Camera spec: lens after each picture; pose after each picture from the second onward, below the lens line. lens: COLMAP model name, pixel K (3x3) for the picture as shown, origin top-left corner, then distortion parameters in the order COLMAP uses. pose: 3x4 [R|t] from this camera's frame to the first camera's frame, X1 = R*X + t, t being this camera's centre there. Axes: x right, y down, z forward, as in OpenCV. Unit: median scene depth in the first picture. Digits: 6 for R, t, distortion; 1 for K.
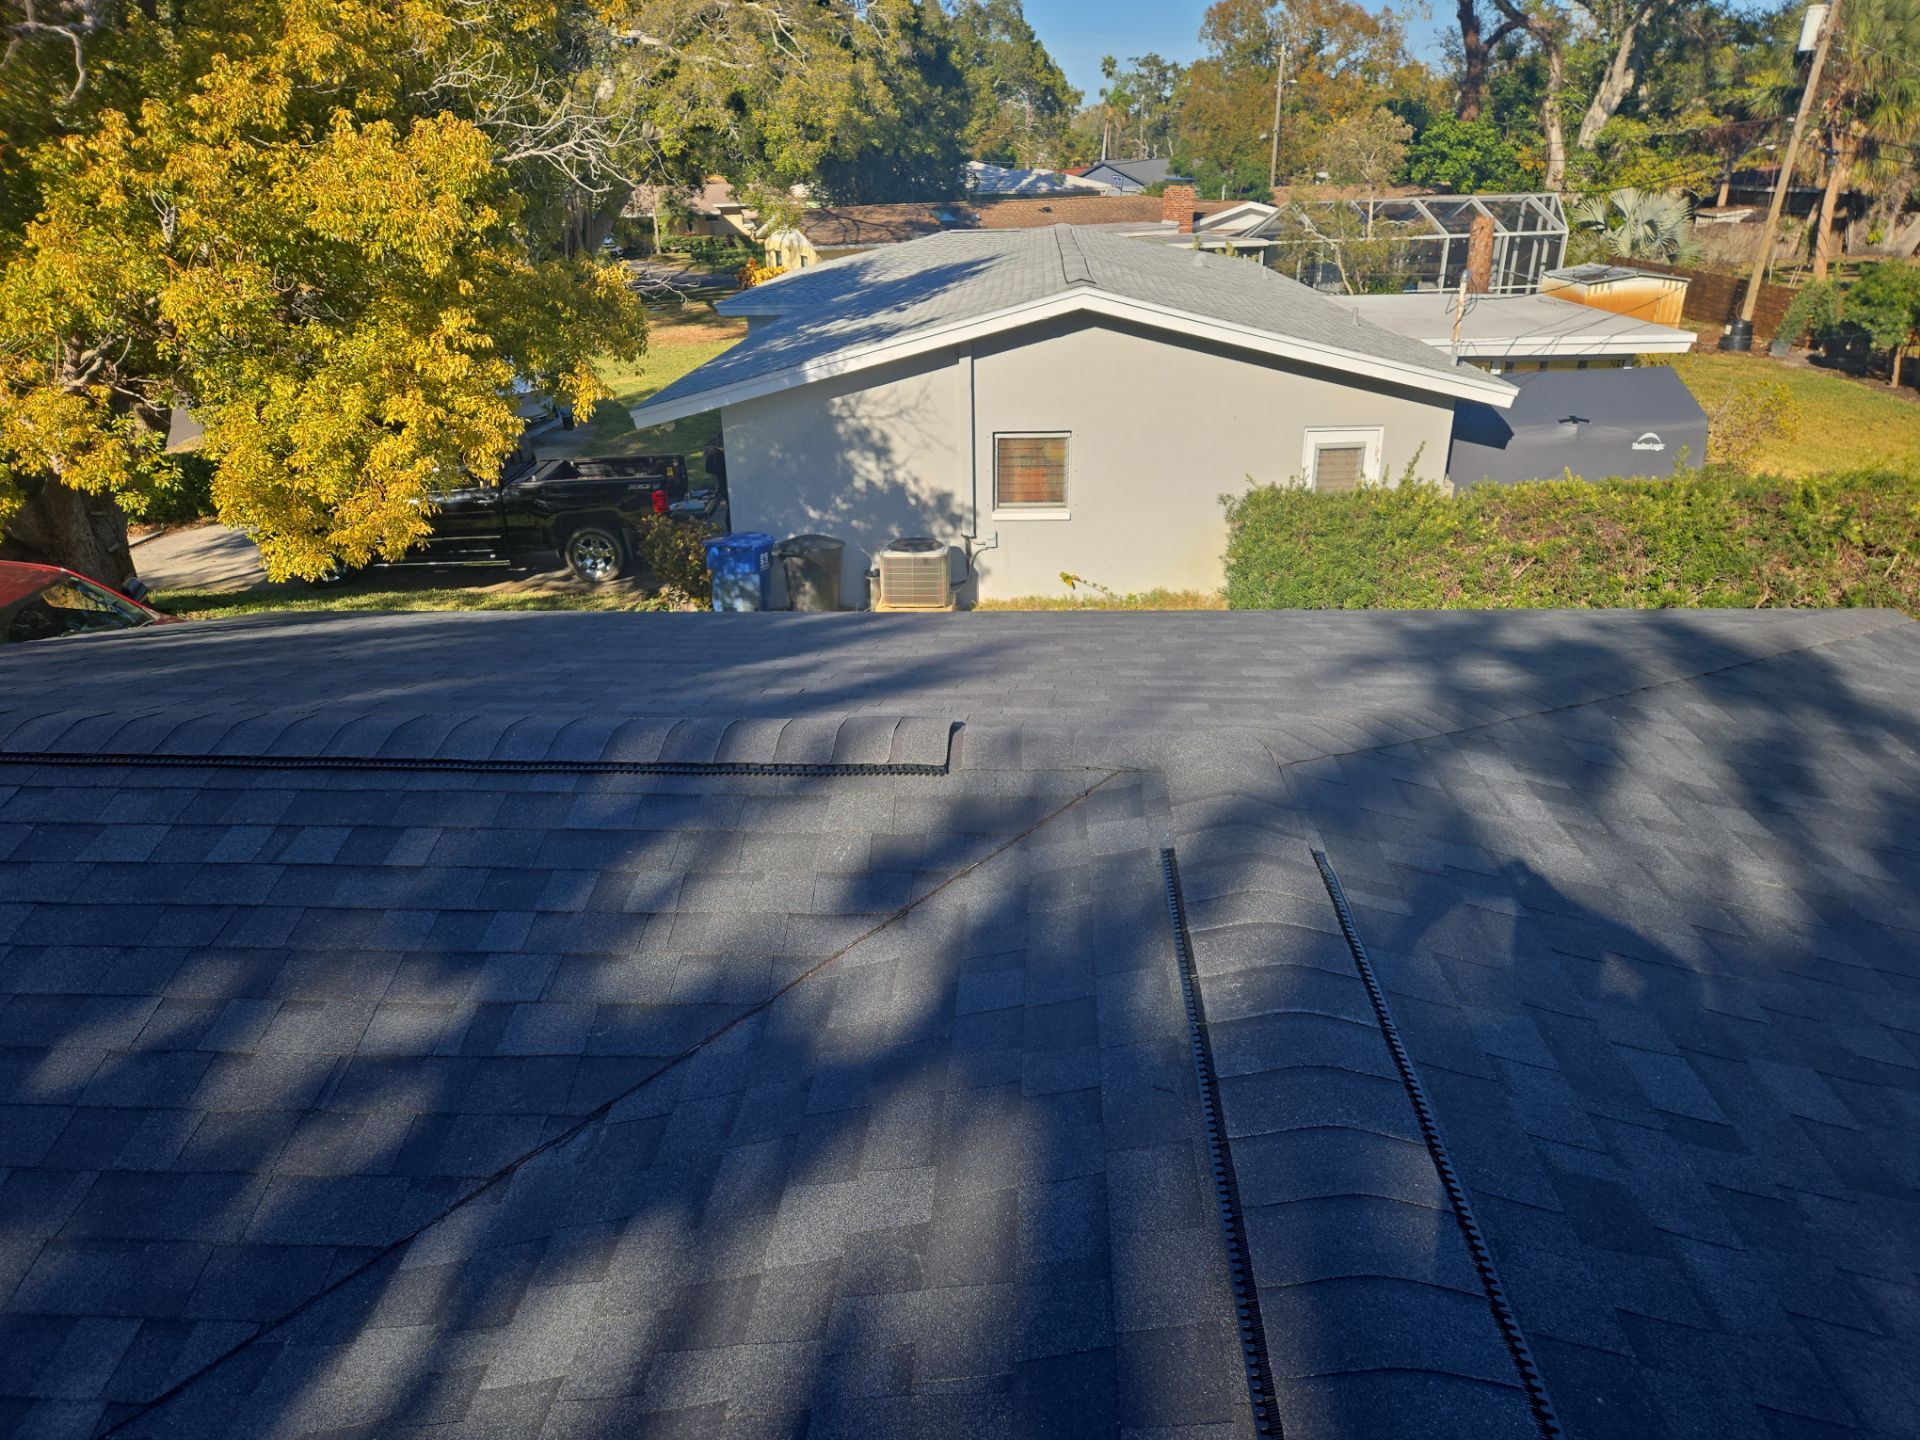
lens RADIAL K [[1296.7, 0, 960.0], [0, 1296.7, 720.0], [0, 0, 1]] dist [0.085250, -0.062573]
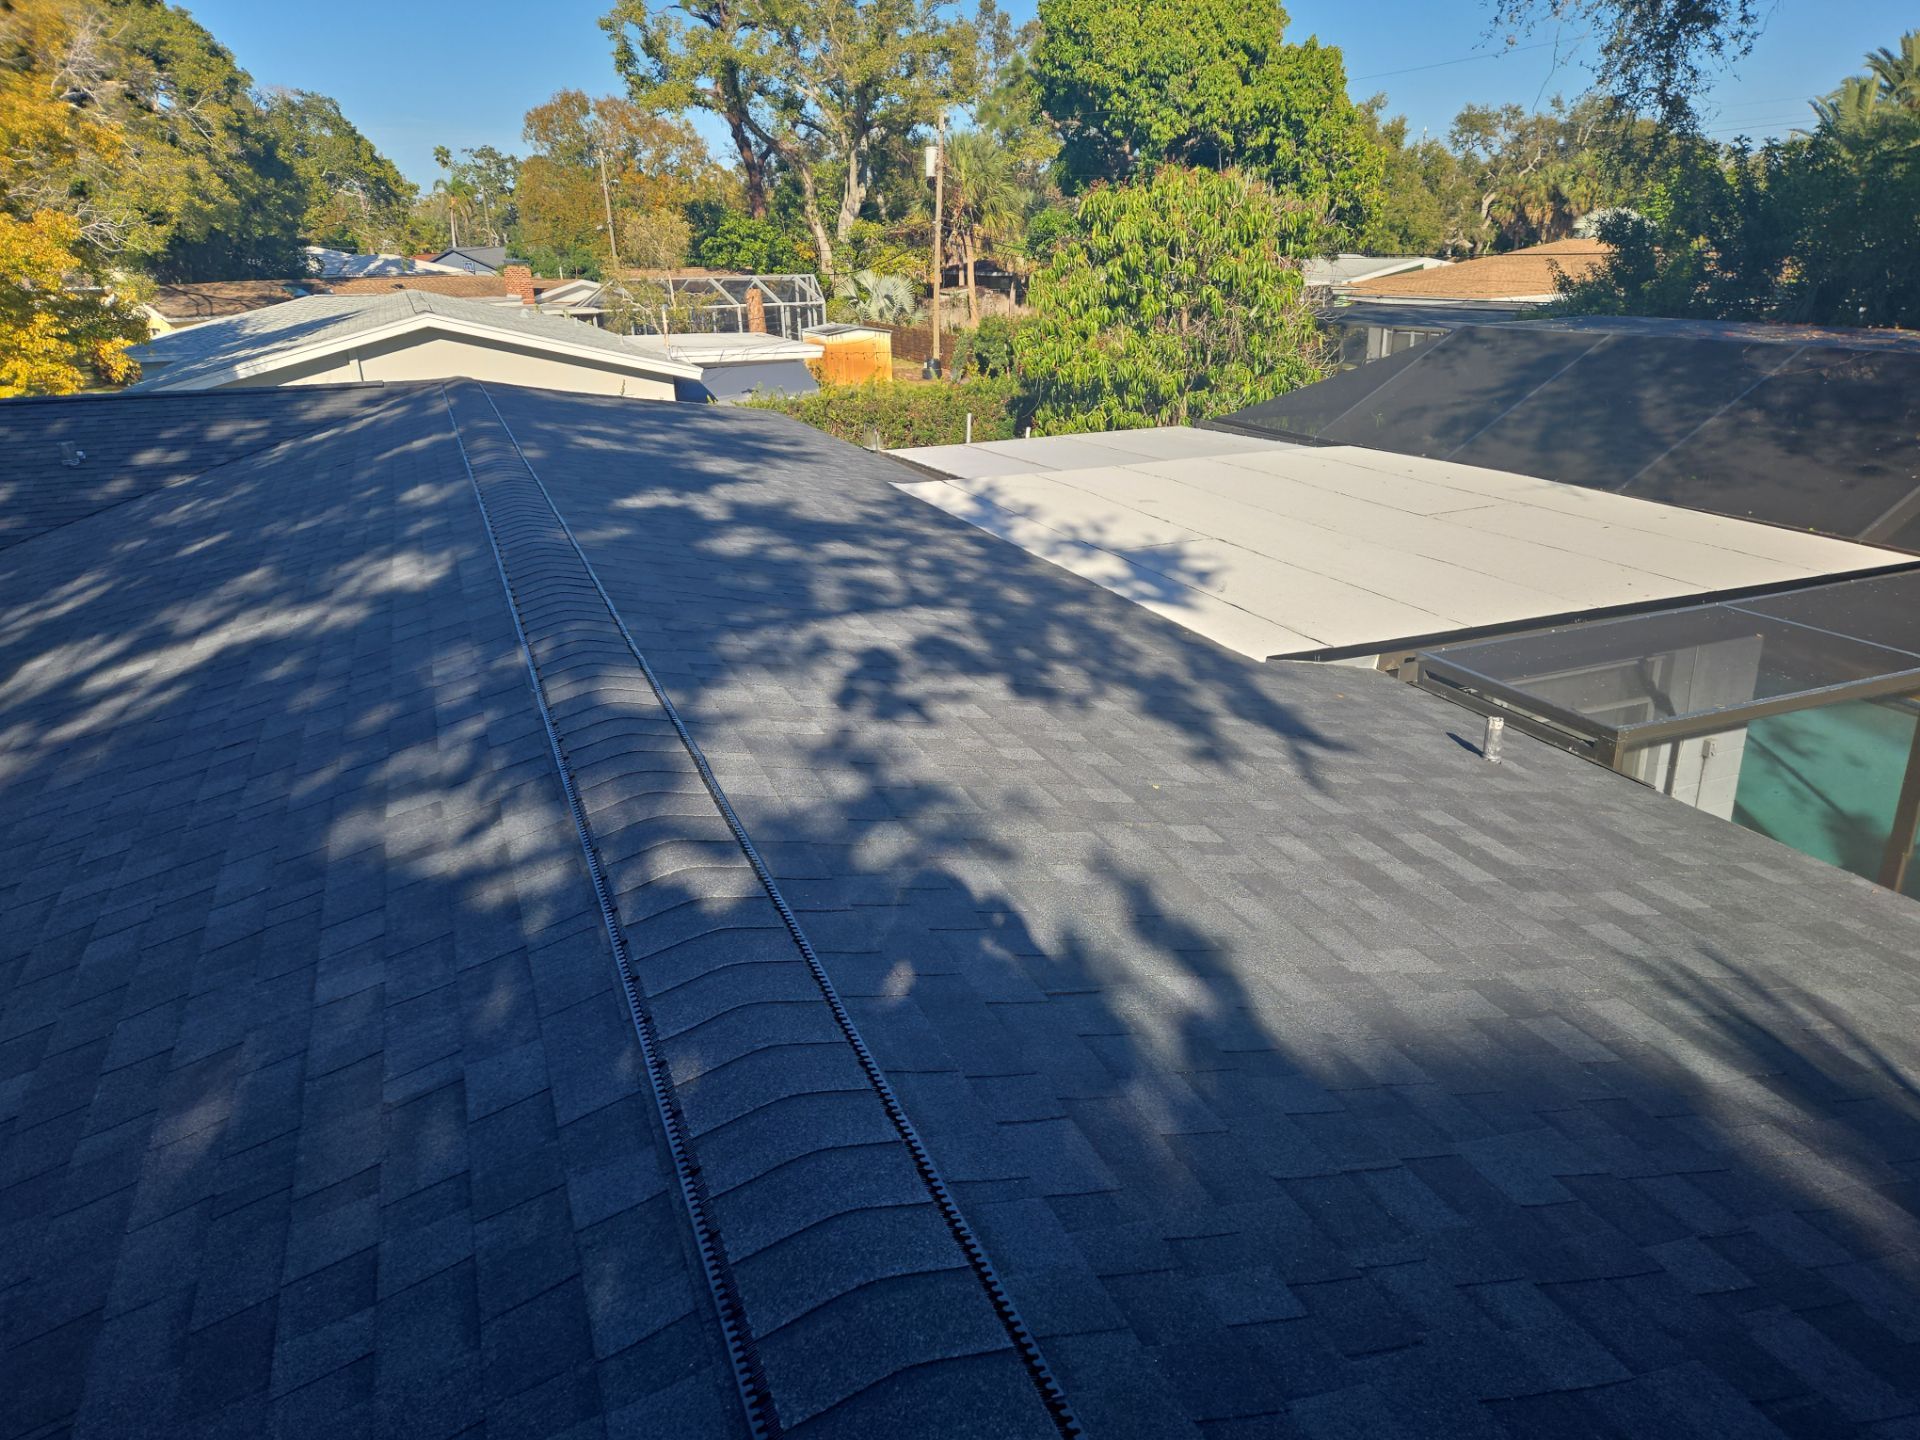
lens RADIAL K [[1360.6, 0, 1009.7], [0, 1360.6, 744.4], [0, 0, 1]] dist [0.118854, -0.091919]
pose [[0.898673, -0.155963, 0.409953, -0.015698], [0.180595, 0.983316, -0.021795, 0.117966], [-0.399714, 0.093622, 0.911846, -0.266067]]
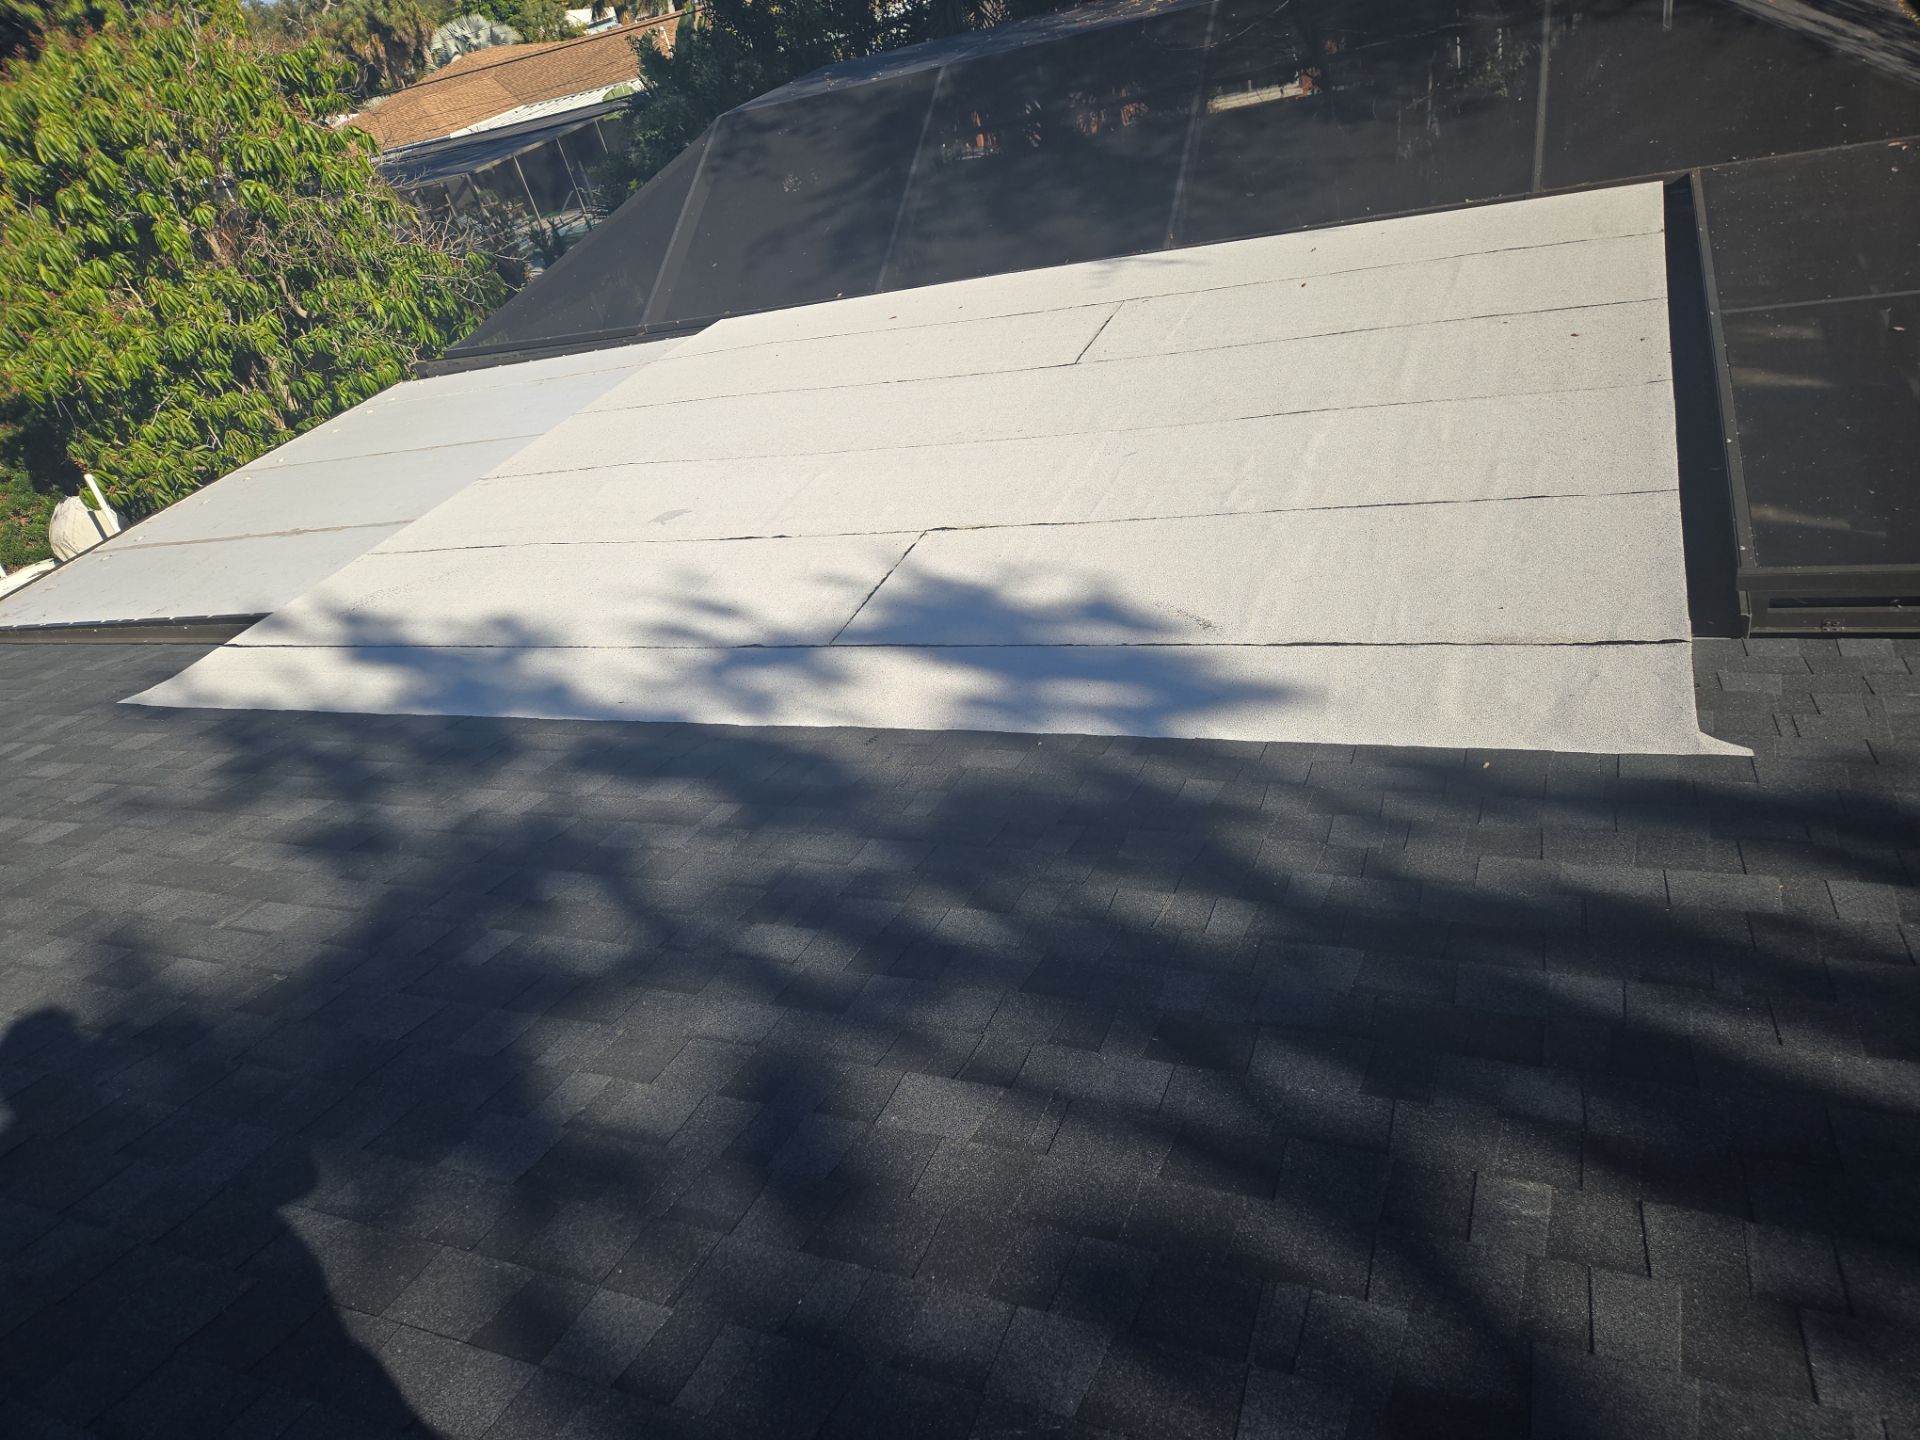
lens RADIAL K [[1296.7, 0, 960.0], [0, 1296.7, 720.0], [0, 0, 1]] dist [0.085250, -0.062573]
pose [[0.336796, -0.560751, 0.756390, 0.015796], [0.578272, 0.757157, 0.303834, 0.059982], [-0.743082, 0.335069, 0.579274, -0.132609]]
